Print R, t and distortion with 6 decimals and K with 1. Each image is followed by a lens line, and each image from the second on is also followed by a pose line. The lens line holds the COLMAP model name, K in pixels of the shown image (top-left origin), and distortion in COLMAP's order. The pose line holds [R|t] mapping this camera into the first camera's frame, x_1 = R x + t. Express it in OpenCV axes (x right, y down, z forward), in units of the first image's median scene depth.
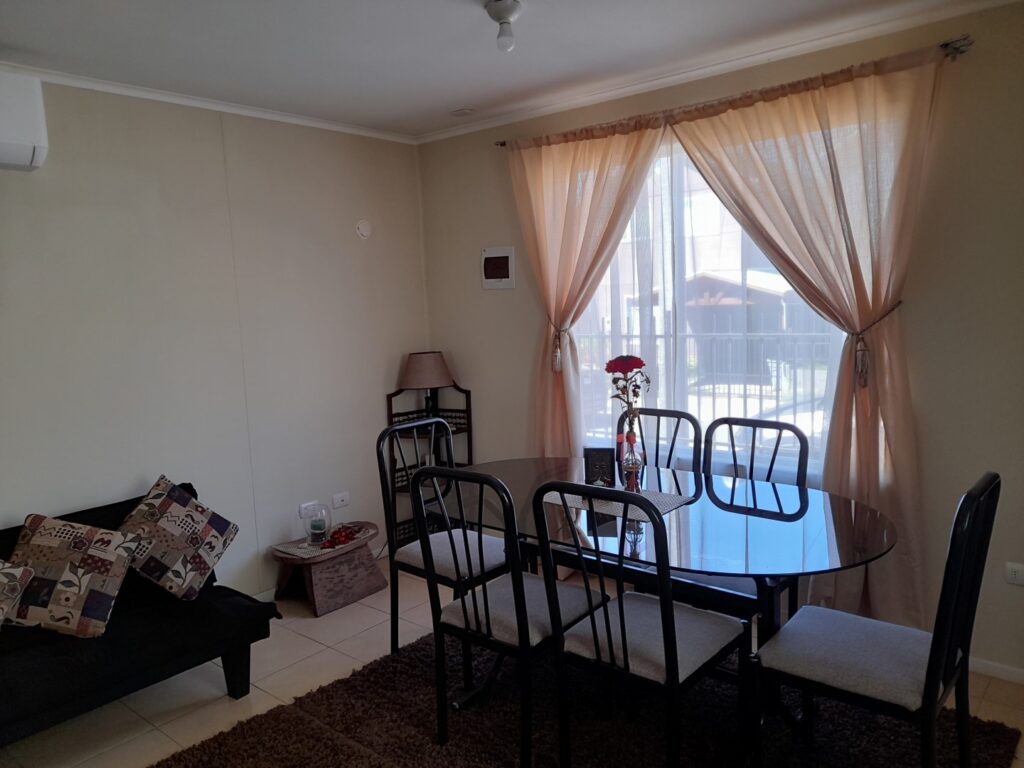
lens RADIAL K [[752.7, 0, 509.8], [0, 752.7, 385.7], [0, 0, 1]] dist [0.033967, -0.033742]
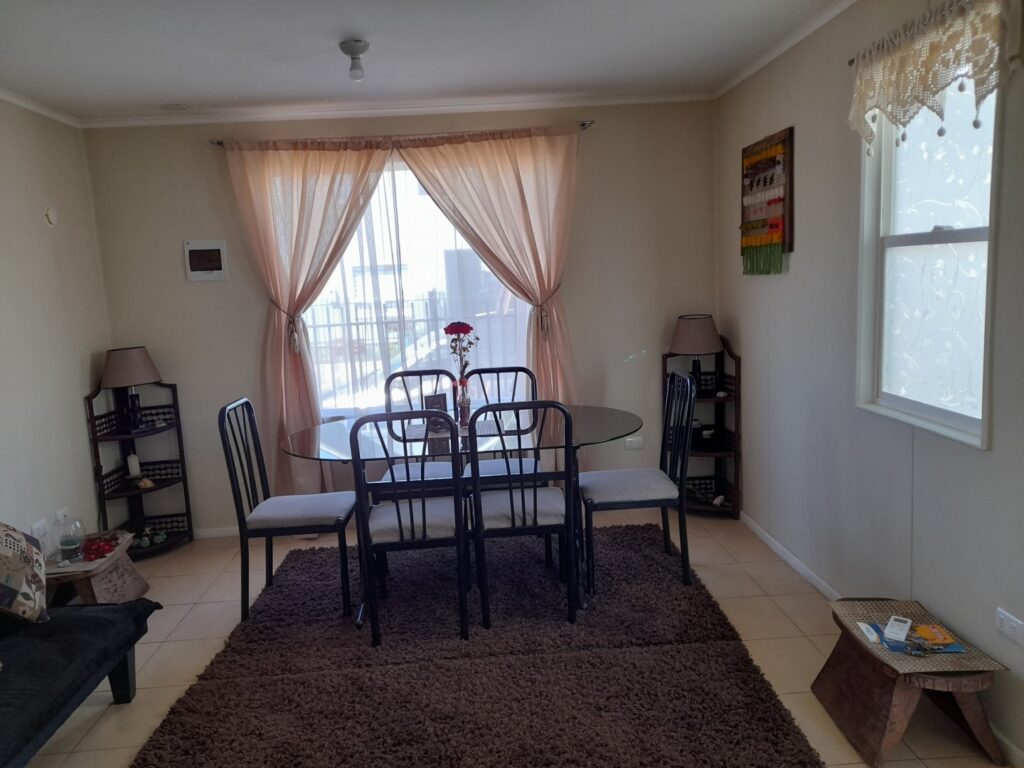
lens RADIAL K [[752.7, 0, 520.1], [0, 752.7, 384.7], [0, 0, 1]] dist [0.033967, -0.033742]
pose [[0.725939, -0.100361, 0.680397, -0.538649], [0.106884, 0.993739, 0.032543, 0.030918], [-0.679403, 0.049099, 0.732121, -0.052748]]
